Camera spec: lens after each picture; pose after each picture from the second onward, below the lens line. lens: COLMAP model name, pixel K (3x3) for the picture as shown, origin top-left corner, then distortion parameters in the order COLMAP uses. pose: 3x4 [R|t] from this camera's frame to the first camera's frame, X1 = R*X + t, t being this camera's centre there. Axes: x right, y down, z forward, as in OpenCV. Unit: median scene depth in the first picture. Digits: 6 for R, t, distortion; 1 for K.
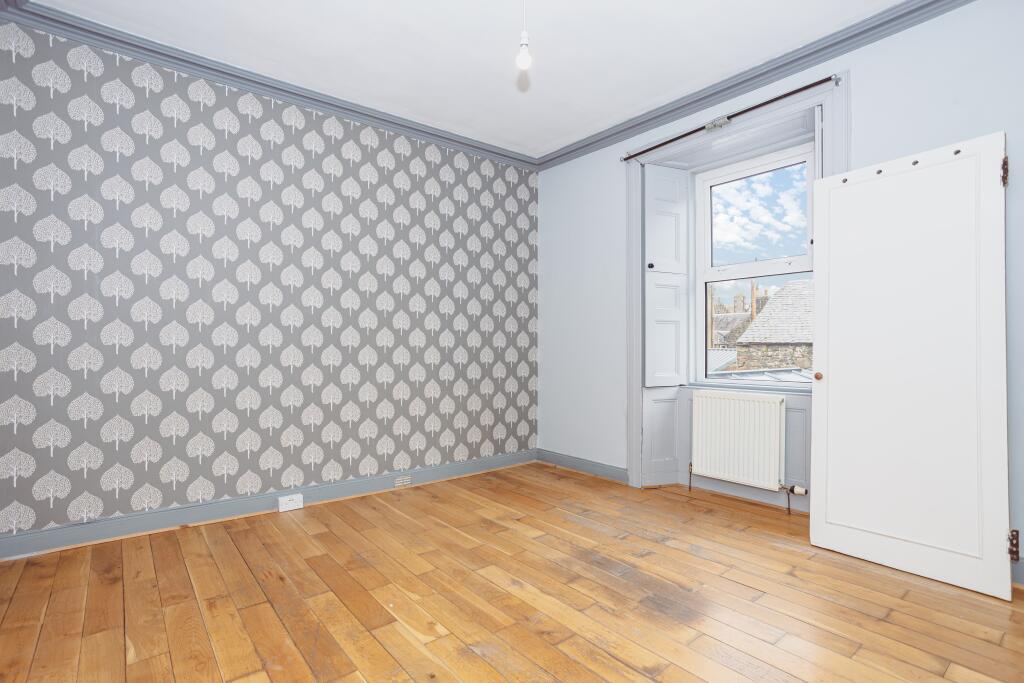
lens RADIAL K [[499.7, 0, 489.0], [0, 499.7, 345.1], [0, 0, 1]] dist [-0.039939, 0.015066]
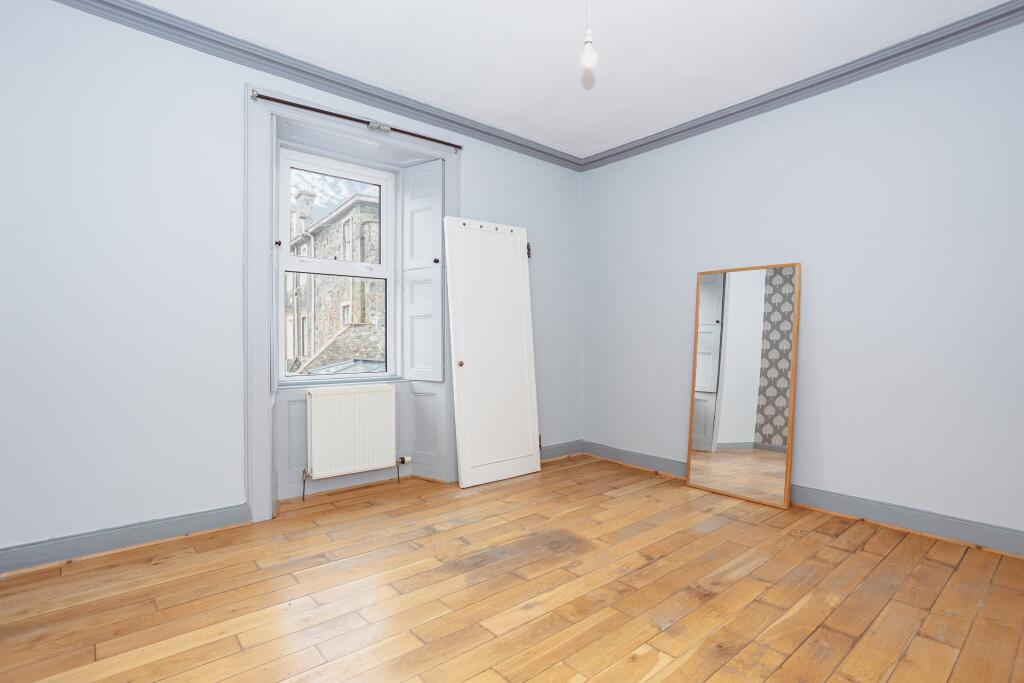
lens RADIAL K [[499.7, 0, 513.6], [0, 499.7, 342.3], [0, 0, 1]] dist [-0.039939, 0.015066]
pose [[-0.055243, 0.001982, 0.998471, -0.711872], [-0.005356, 0.999983, -0.002281, 0.006632], [-0.998459, -0.005474, -0.055232, 0.924137]]
